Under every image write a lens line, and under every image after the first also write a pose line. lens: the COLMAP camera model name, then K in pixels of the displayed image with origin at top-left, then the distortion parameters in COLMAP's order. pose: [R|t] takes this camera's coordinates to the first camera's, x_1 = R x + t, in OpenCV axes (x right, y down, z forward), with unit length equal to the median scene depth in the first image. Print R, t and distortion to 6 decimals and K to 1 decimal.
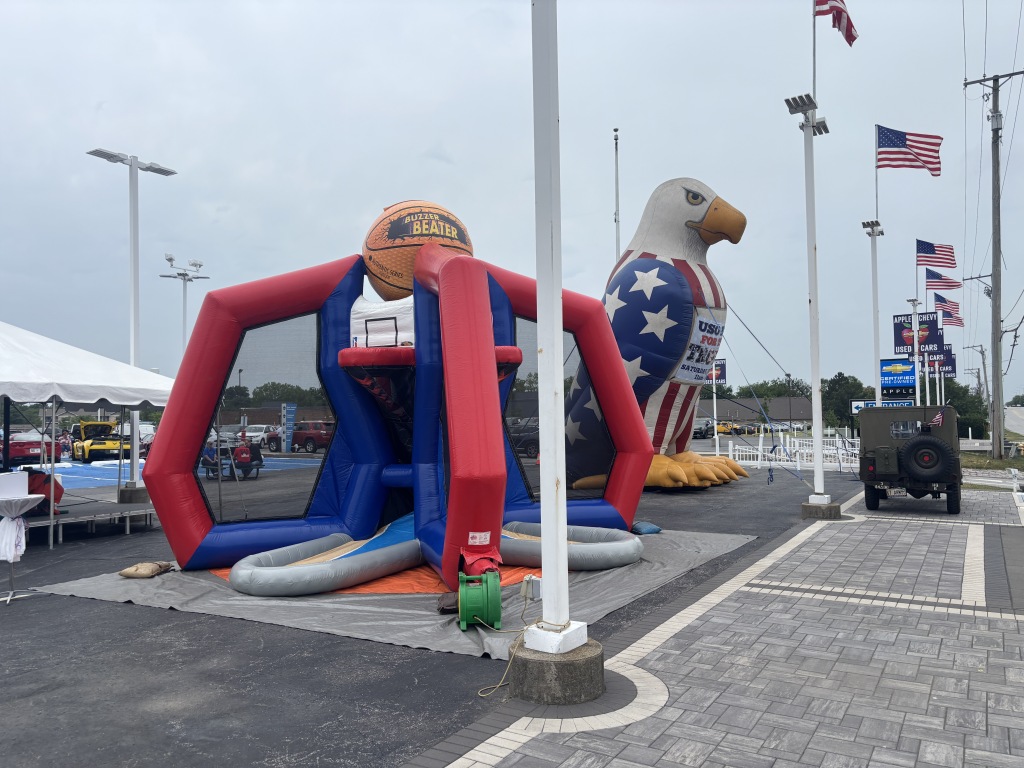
lens RADIAL K [[778.0, 0, 512.0], [0, 778.0, 384.0], [0, 0, 1]] dist [0.031615, 0.004125]
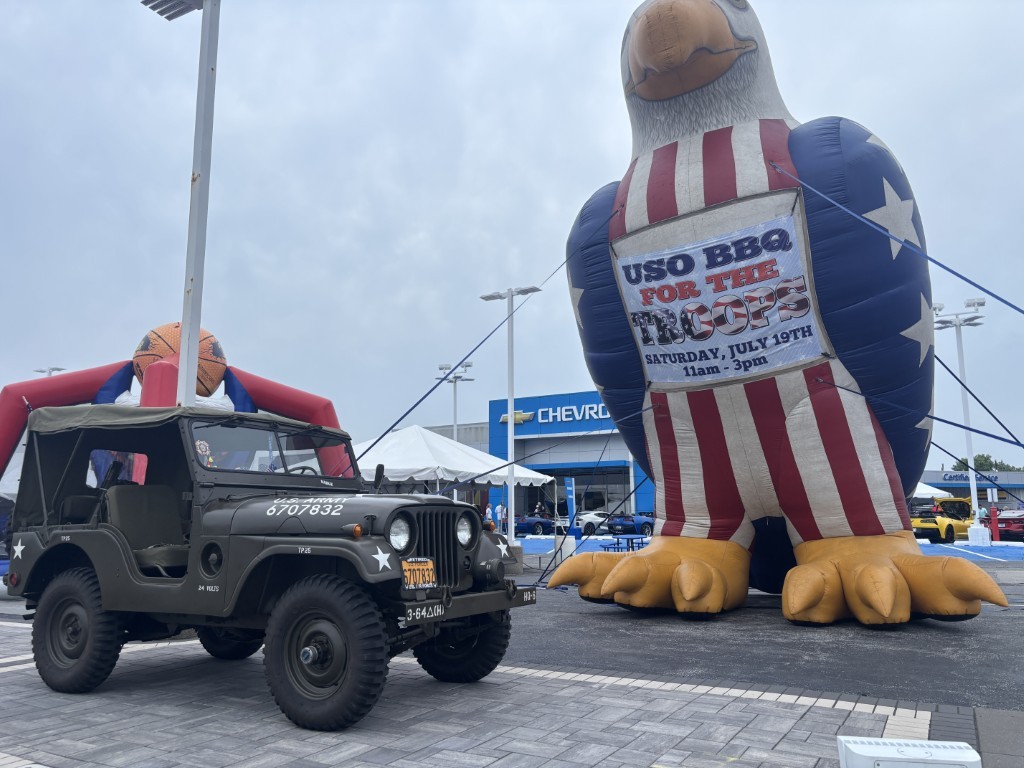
lens RADIAL K [[778.0, 0, 512.0], [0, 778.0, 384.0], [0, 0, 1]] dist [0.031615, 0.004125]
pose [[0.070146, -0.174374, -0.982178, 0.720637], [0.023071, 0.984623, -0.173161, 0.080972], [0.997270, -0.010514, 0.073090, 0.888214]]
